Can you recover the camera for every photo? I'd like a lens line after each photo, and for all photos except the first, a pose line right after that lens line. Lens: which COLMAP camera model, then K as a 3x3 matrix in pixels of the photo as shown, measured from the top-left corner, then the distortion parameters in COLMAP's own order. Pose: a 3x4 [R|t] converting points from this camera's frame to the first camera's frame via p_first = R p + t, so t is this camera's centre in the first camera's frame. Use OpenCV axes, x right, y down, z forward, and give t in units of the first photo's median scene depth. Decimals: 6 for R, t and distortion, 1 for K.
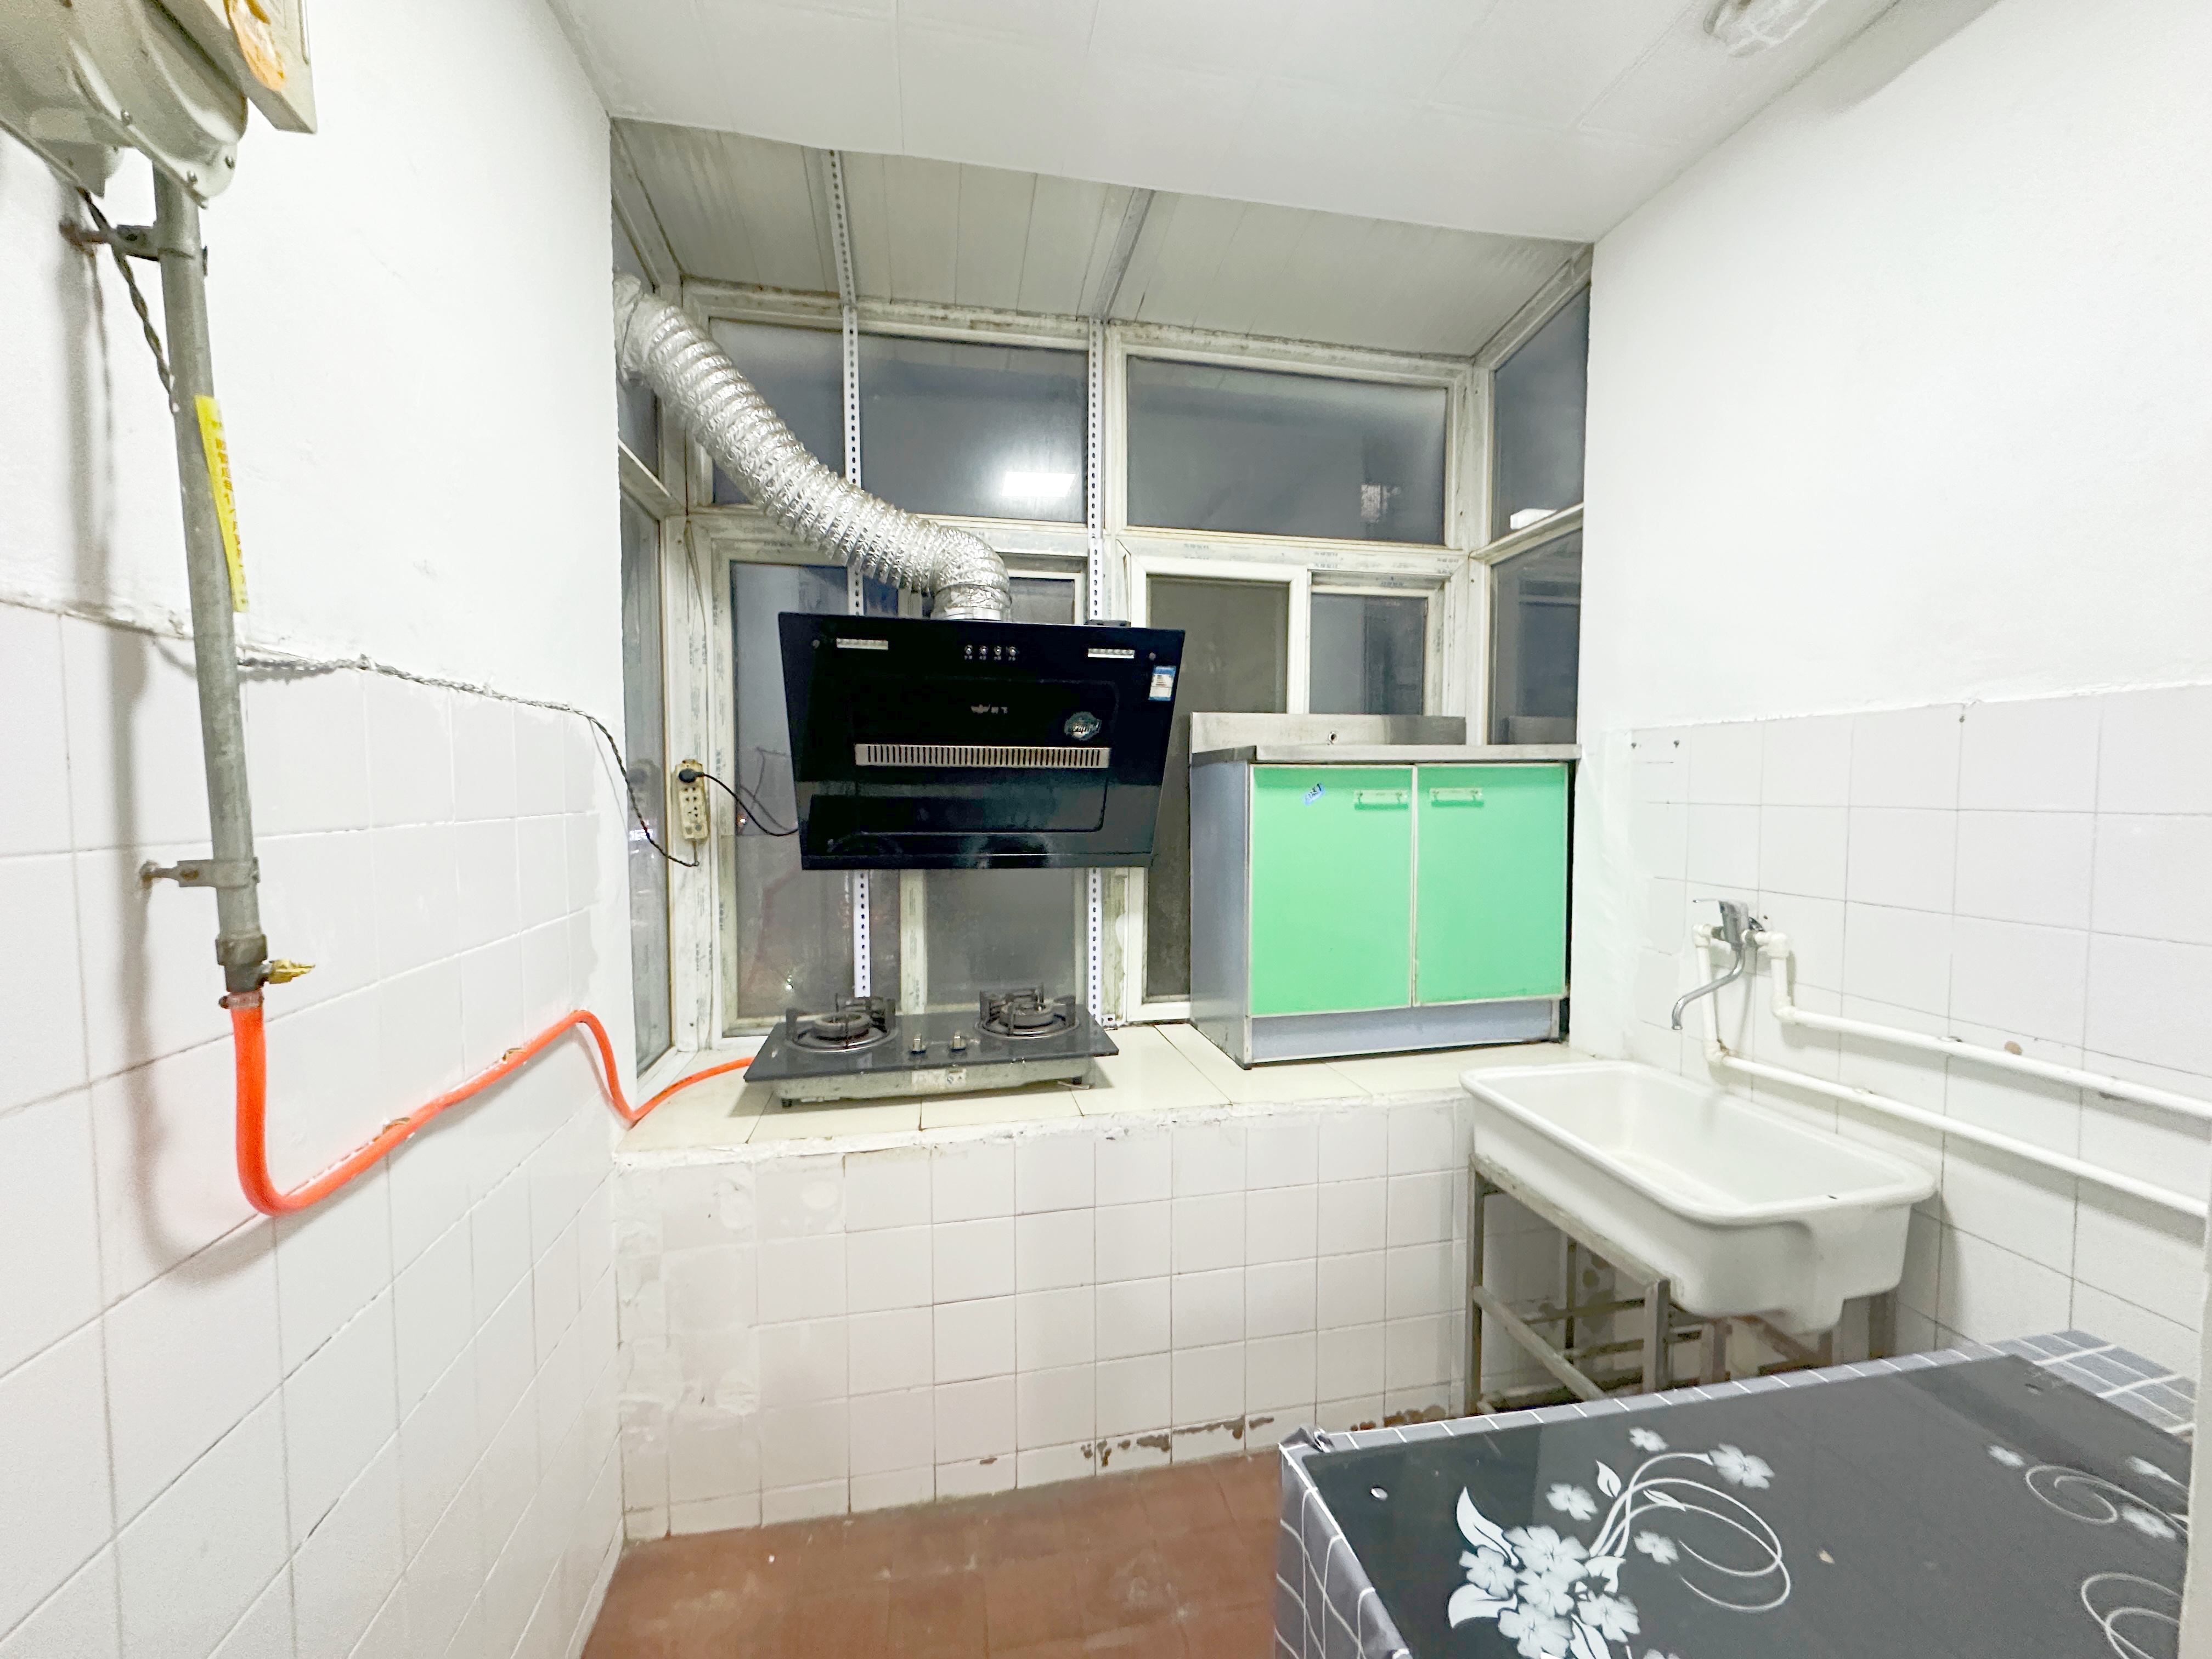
lens RADIAL K [[882.9, 0, 1106.1], [0, 882.9, 831.0], [0, 0, 1]] dist [0.000281, -0.000187]
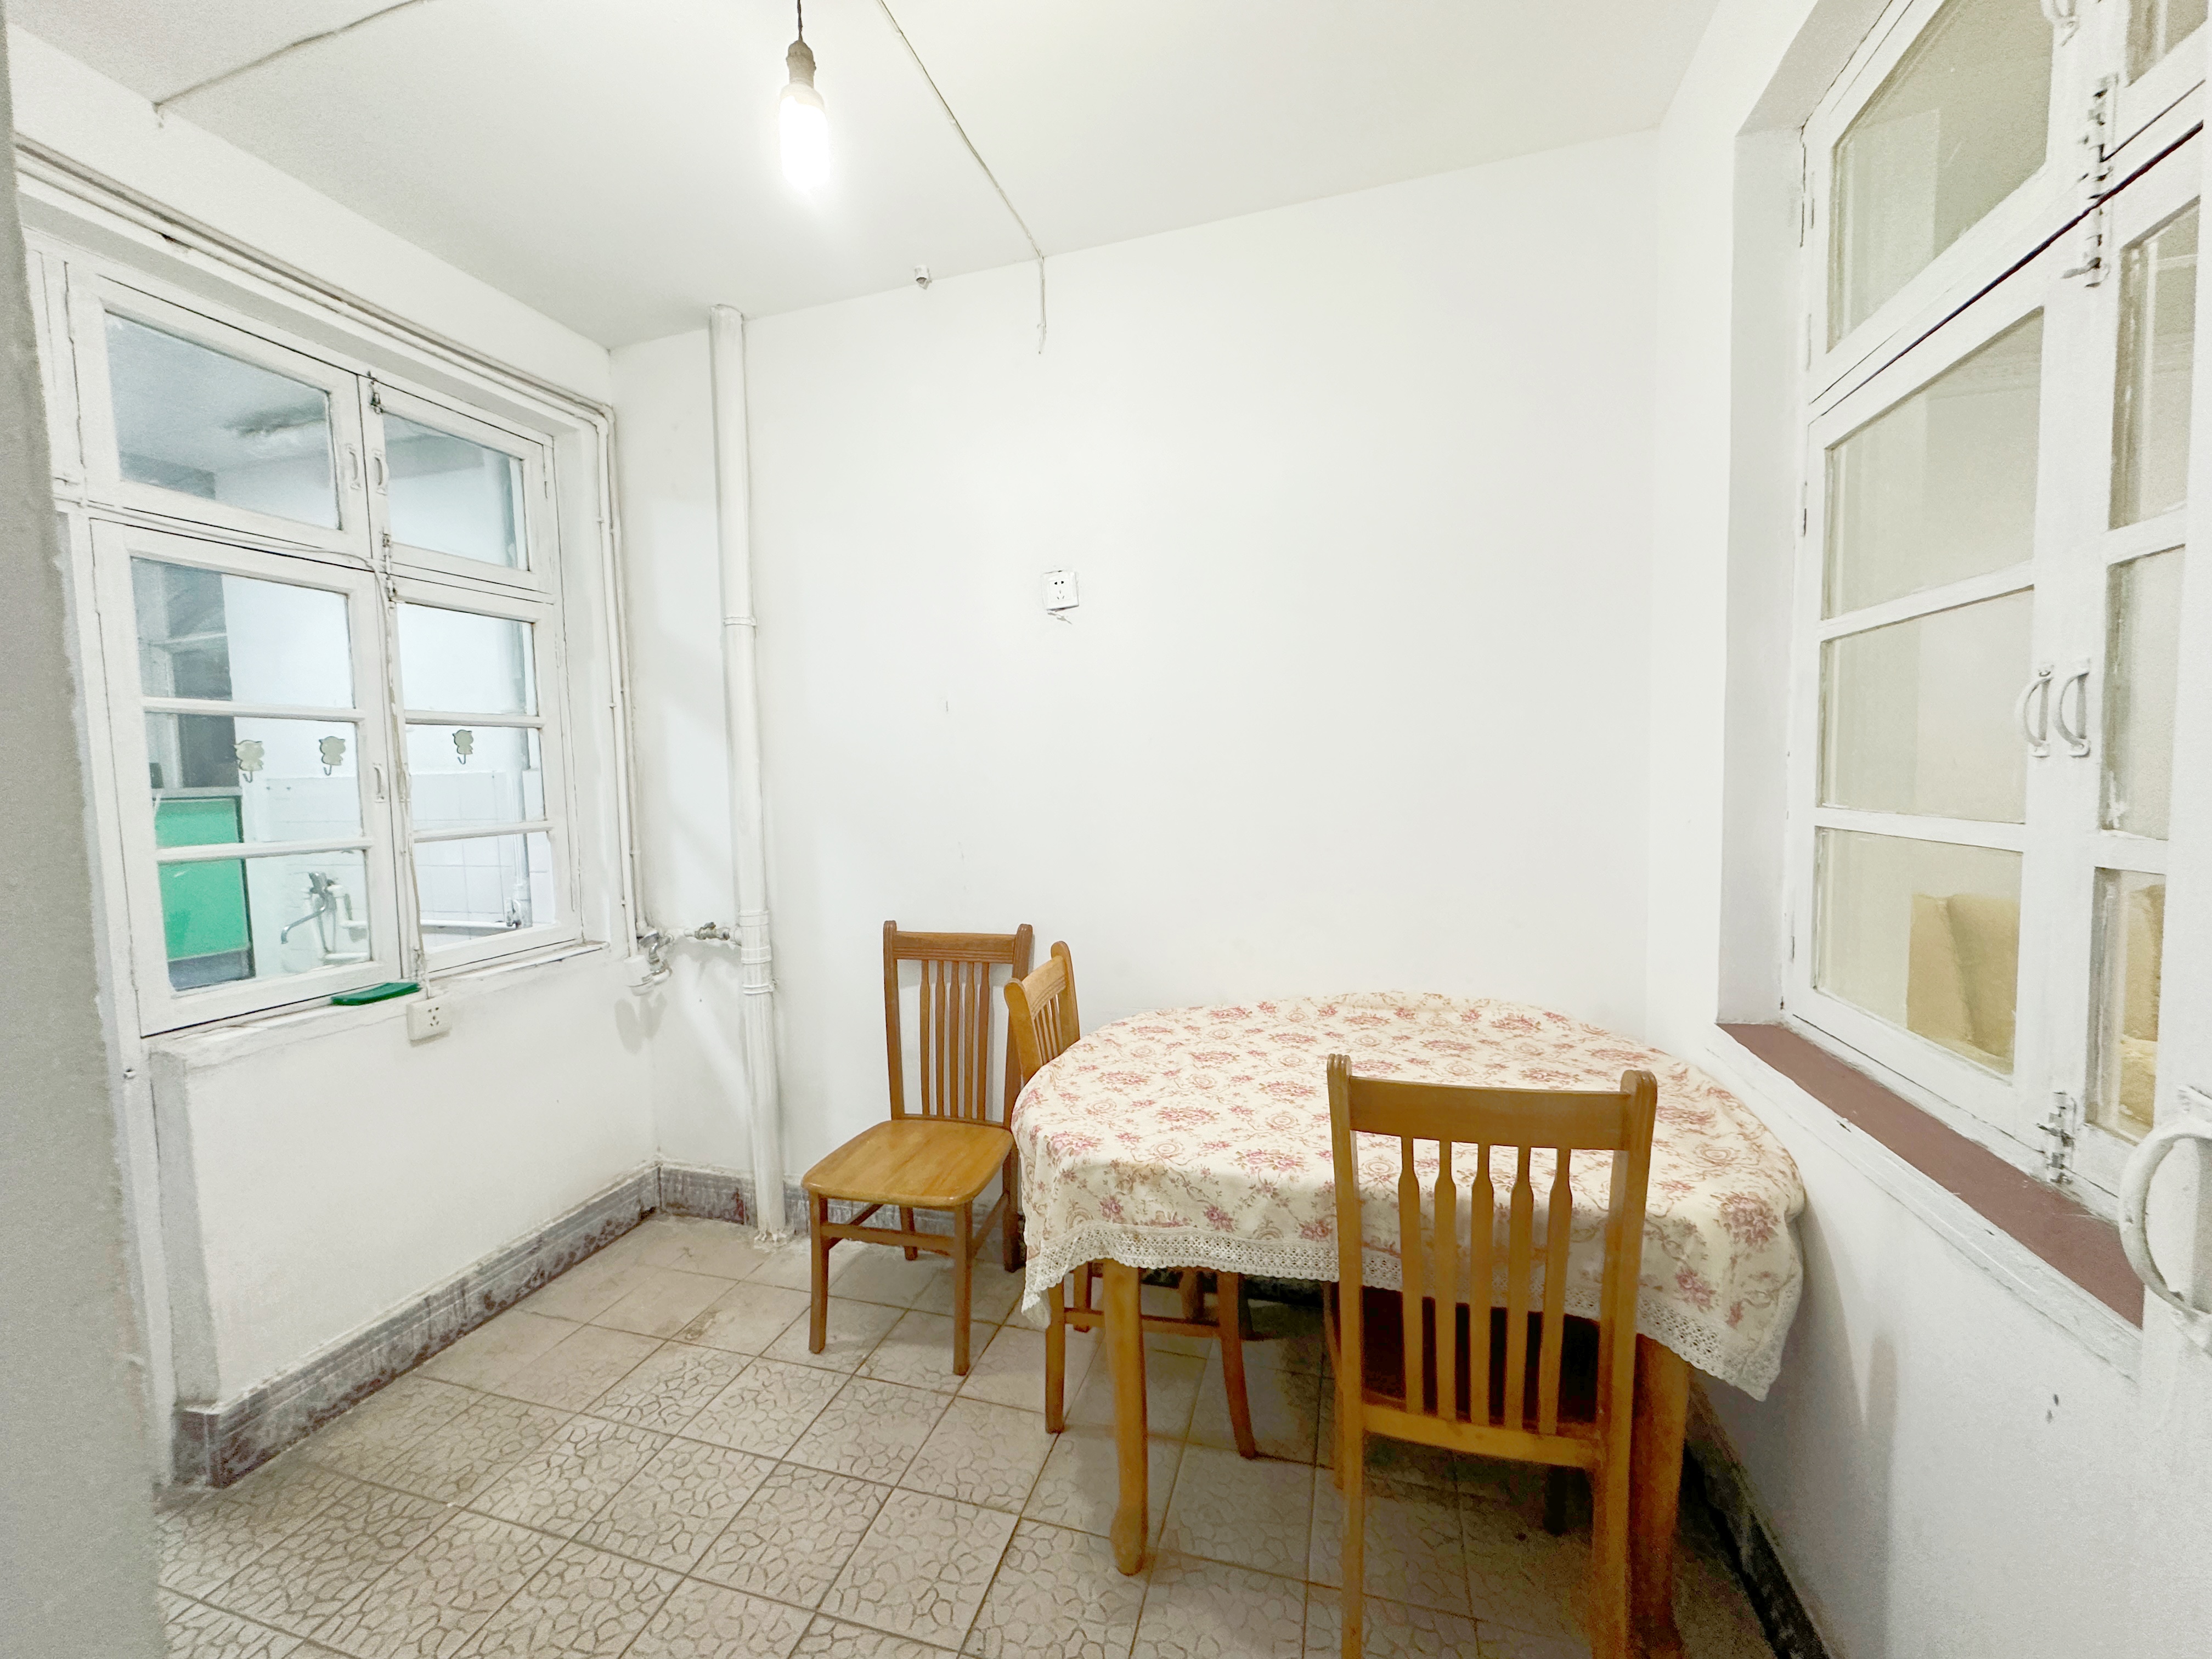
lens RADIAL K [[882.9, 0, 1102.1], [0, 882.9, 831.4], [0, 0, 1]] dist [0.000281, -0.000187]
pose [[0.470737, -0.071162, 0.879399, -0.146517], [0.070338, 0.996596, 0.042995, 0.023926], [-0.879466, 0.041616, 0.474140, -1.219737]]
